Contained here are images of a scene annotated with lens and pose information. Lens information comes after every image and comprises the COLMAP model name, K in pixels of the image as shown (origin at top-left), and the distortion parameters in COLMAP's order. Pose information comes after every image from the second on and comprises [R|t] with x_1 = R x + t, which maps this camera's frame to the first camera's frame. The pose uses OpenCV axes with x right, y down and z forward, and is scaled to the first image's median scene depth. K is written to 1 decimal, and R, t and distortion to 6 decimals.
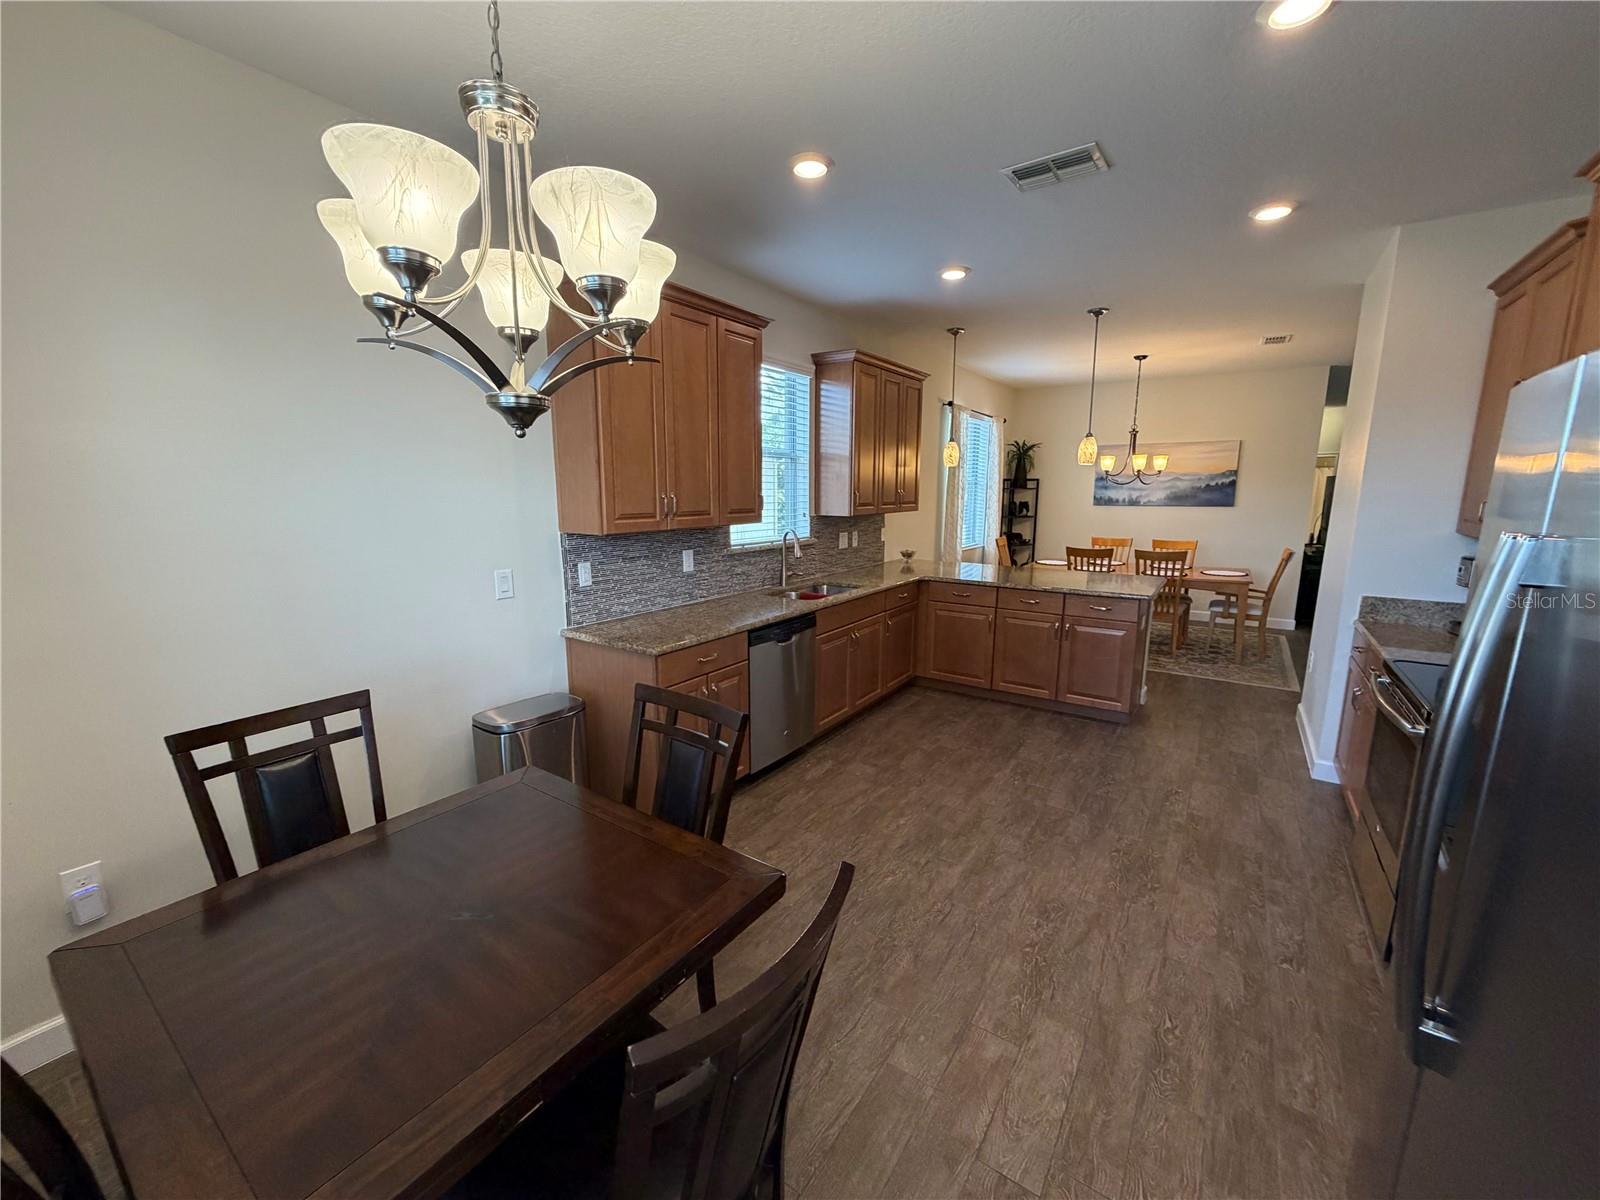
lens RADIAL K [[639.2, 0, 797.5], [0, 639.2, 600.3], [0, 0, 1]] dist [-0.000070, 0.000495]
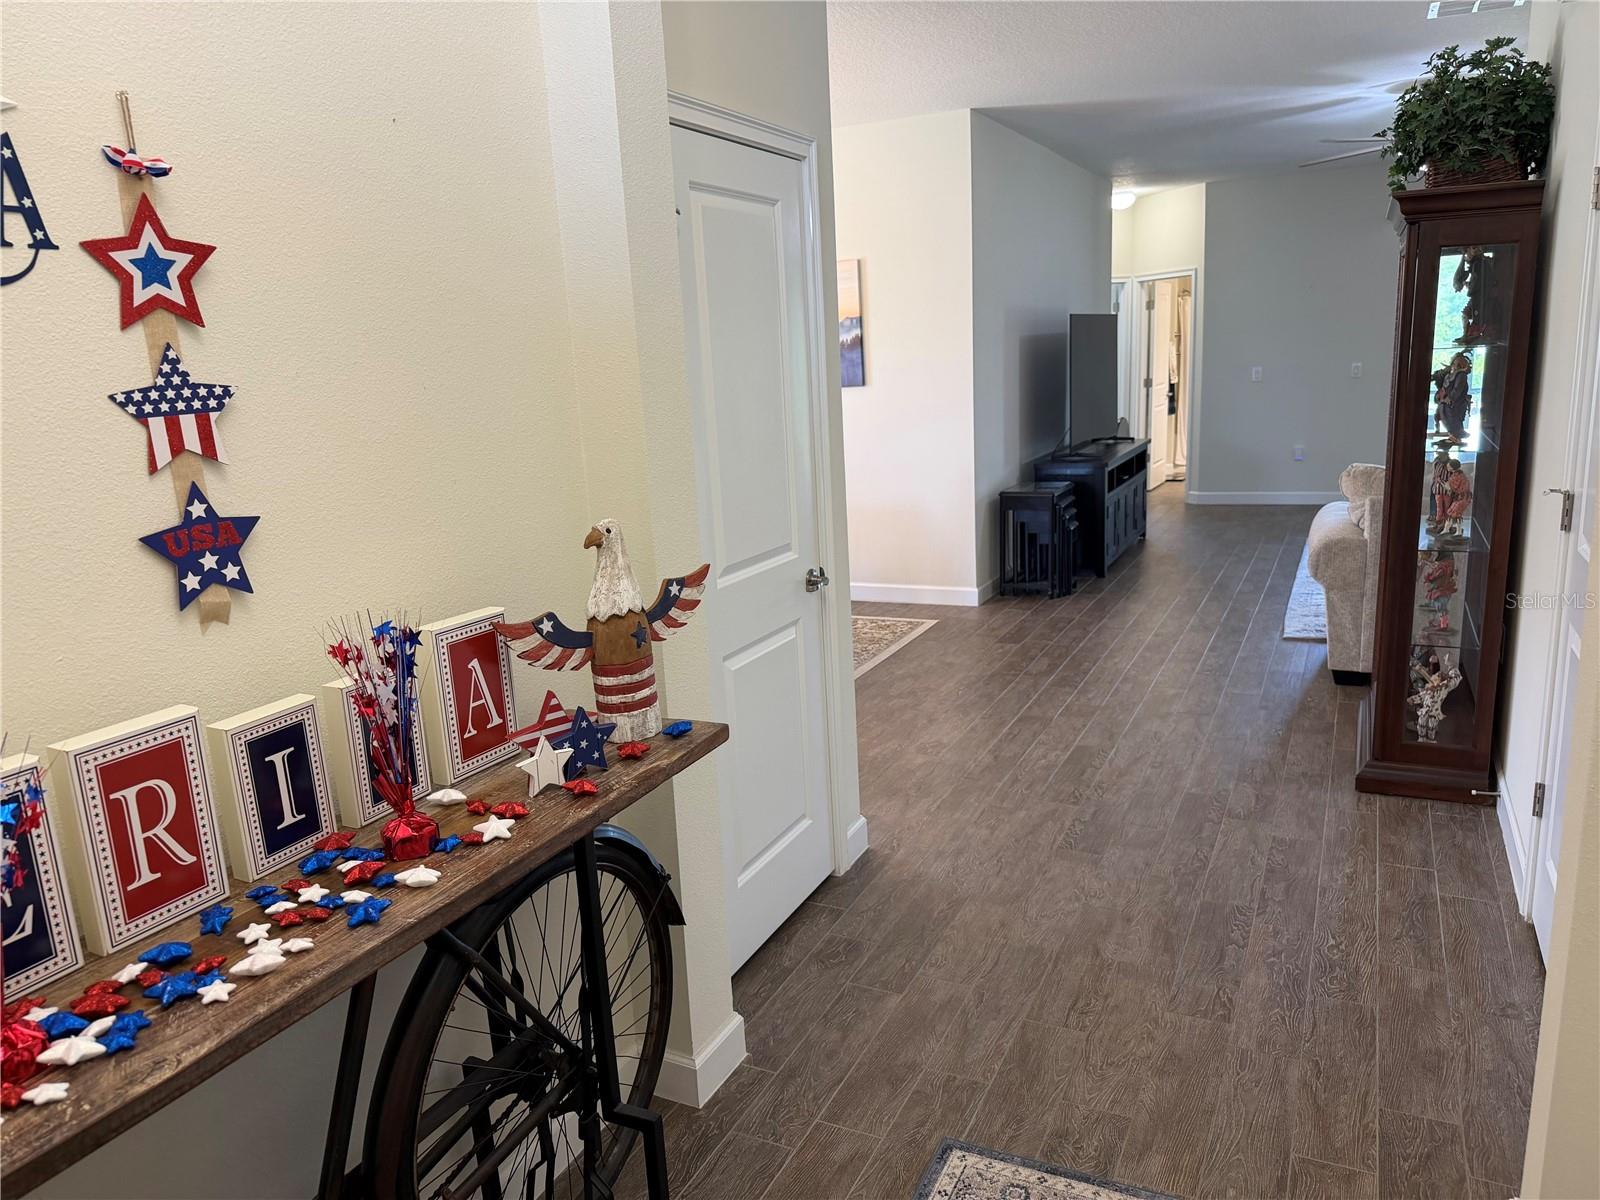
lens RADIAL K [[1114.9, 0, 791.4], [0, 1114.9, 607.7], [0, 0, 1]] dist [0.148593, -0.278853]
pose [[0.988823, -0.084625, 0.122748, 0.788335], [0.078178, 0.995341, 0.056433, -0.028324], [-0.126952, -0.046207, 0.990832, 0.094459]]
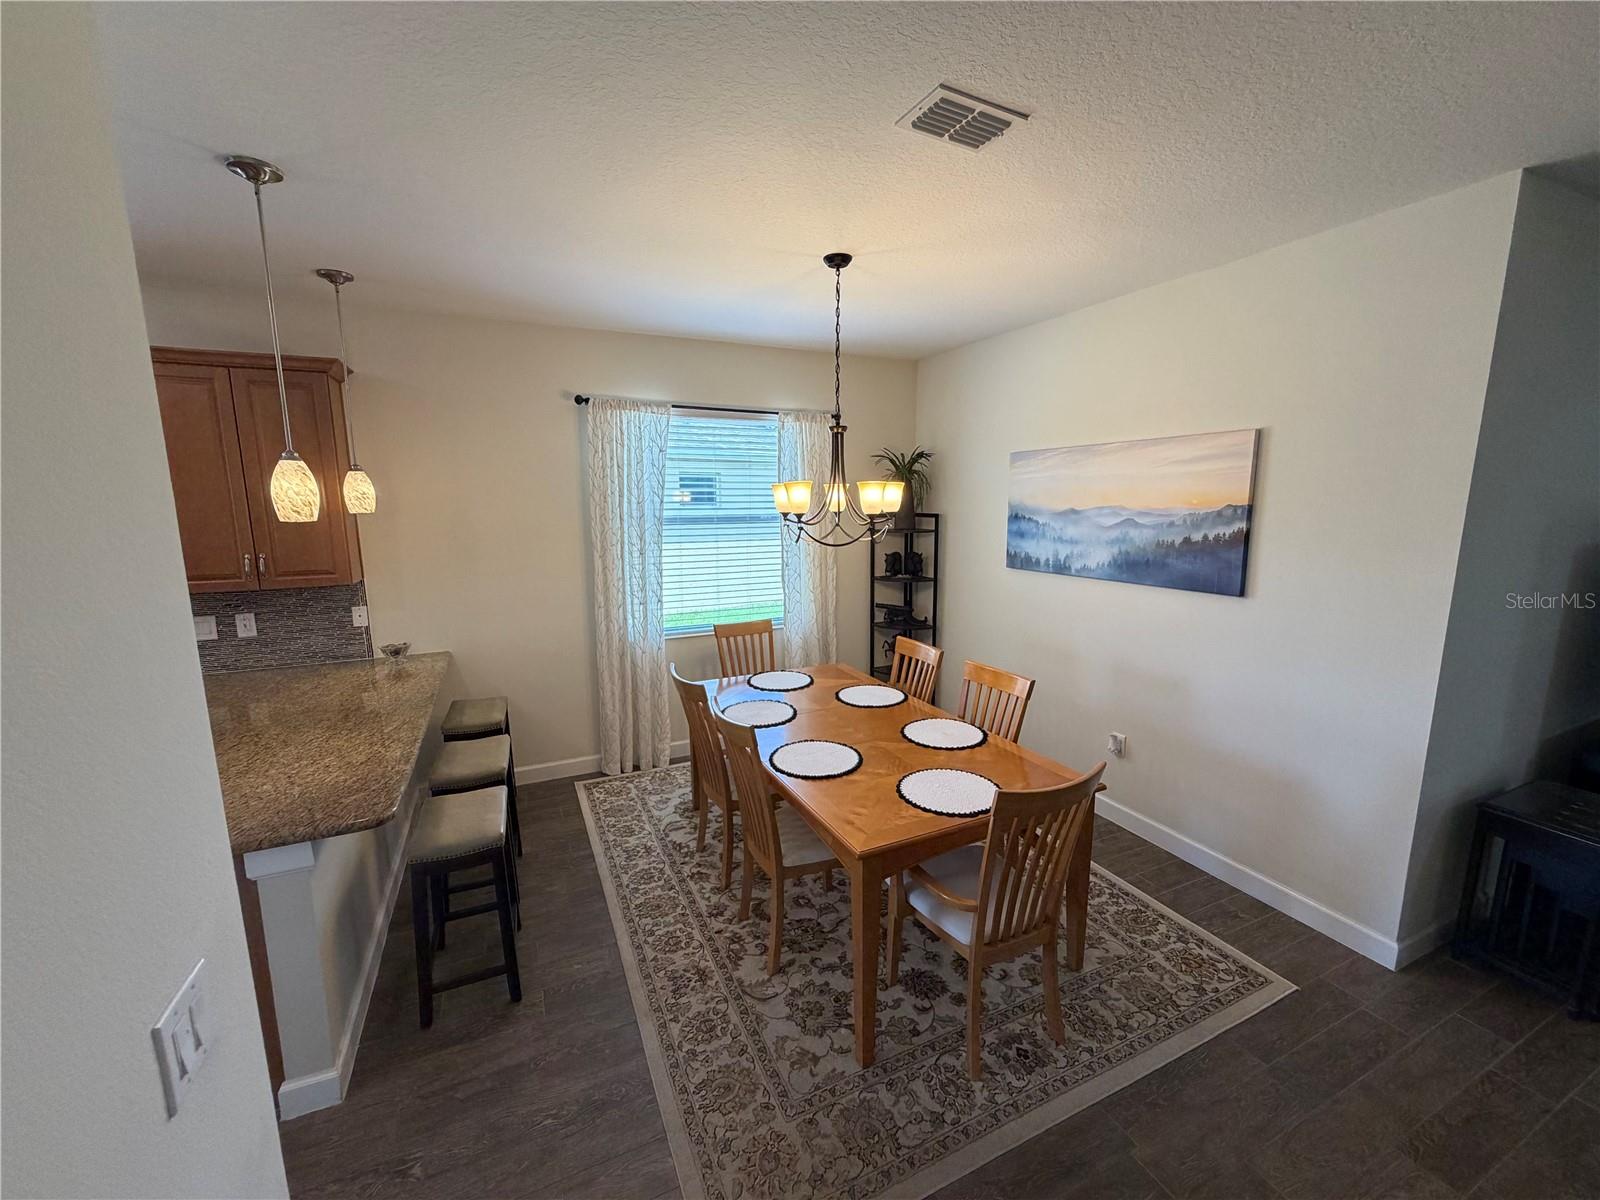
lens RADIAL K [[639.2, 0, 797.5], [0, 639.2, 600.3], [0, 0, 1]] dist [-0.000070, 0.000495]
pose [[0.859928, 0.076581, -0.504638, 1.042694], [-0.083458, 0.996471, 0.009003, -0.202518], [0.503547, 0.034374, 0.863284, 0.844500]]
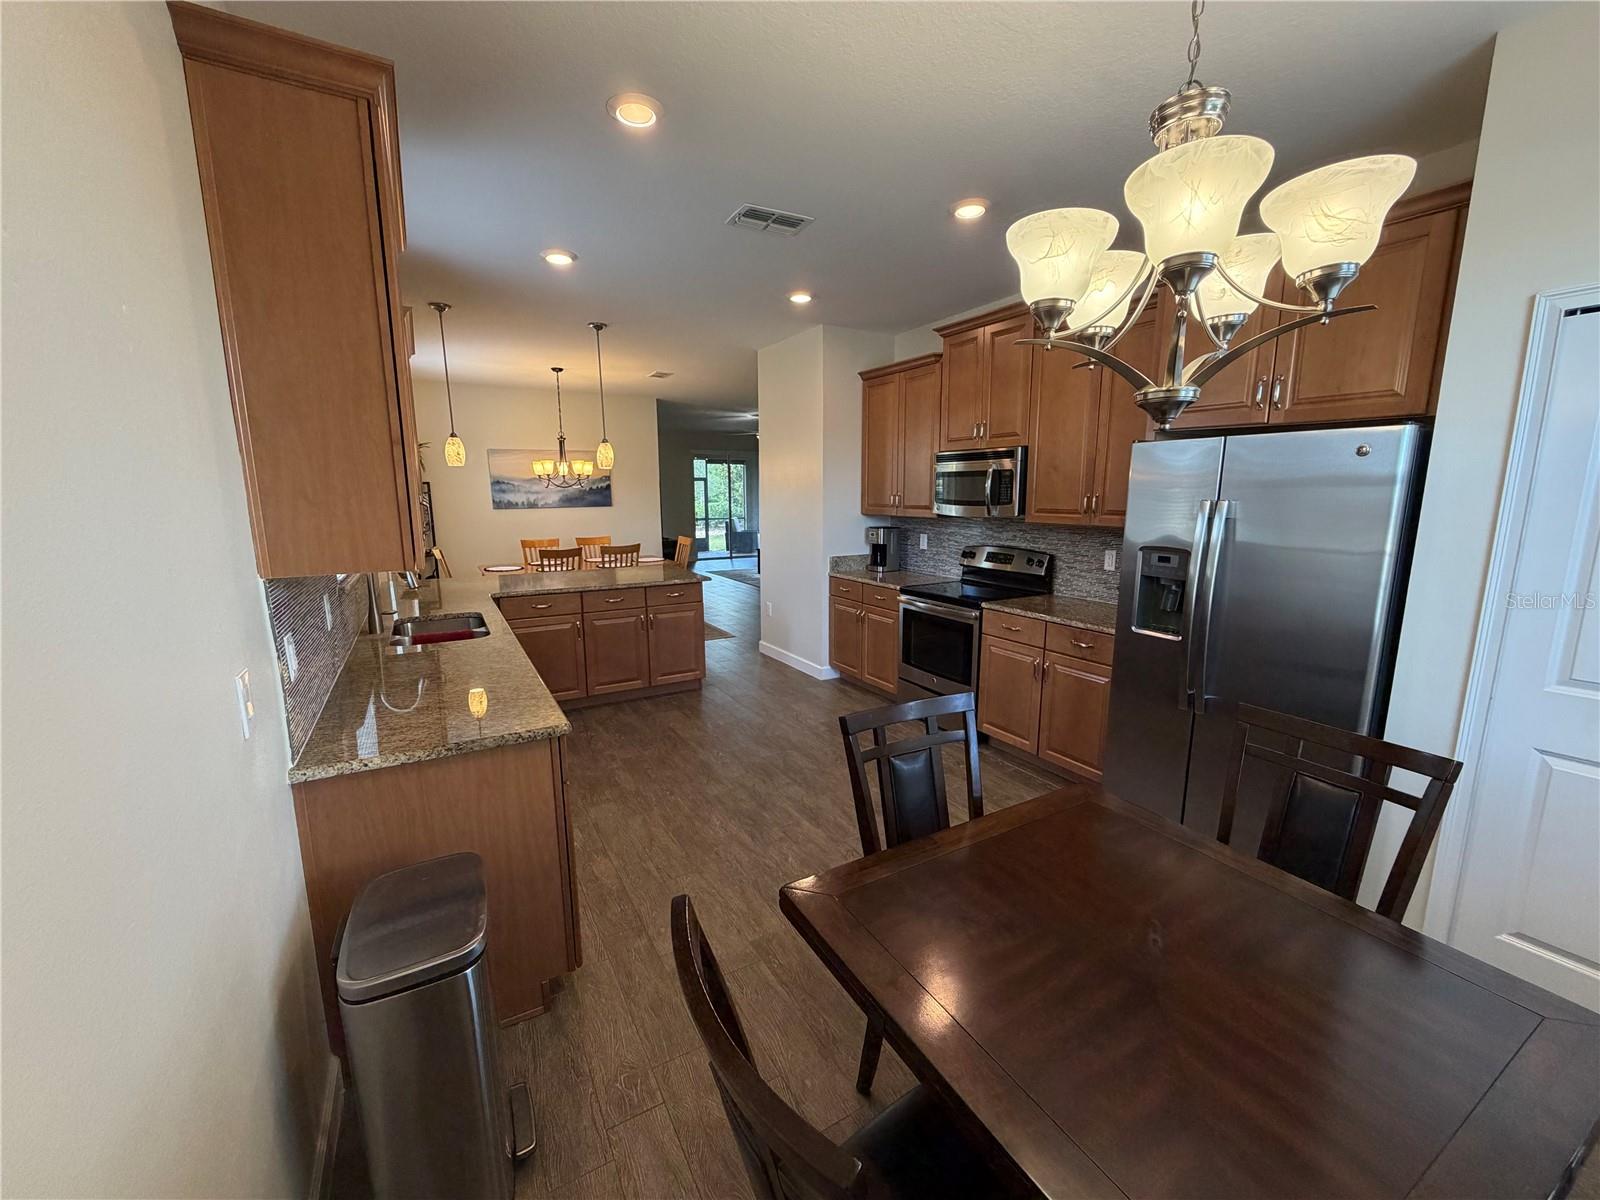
lens RADIAL K [[639.2, 0, 797.5], [0, 639.2, 600.3], [0, 0, 1]] dist [-0.000070, 0.000495]
pose [[0.432629, -0.157512, 0.887706, -0.419232], [0.164635, 0.981867, 0.093984, -0.046334], [-0.886412, 0.105488, 0.450716, 0.274885]]
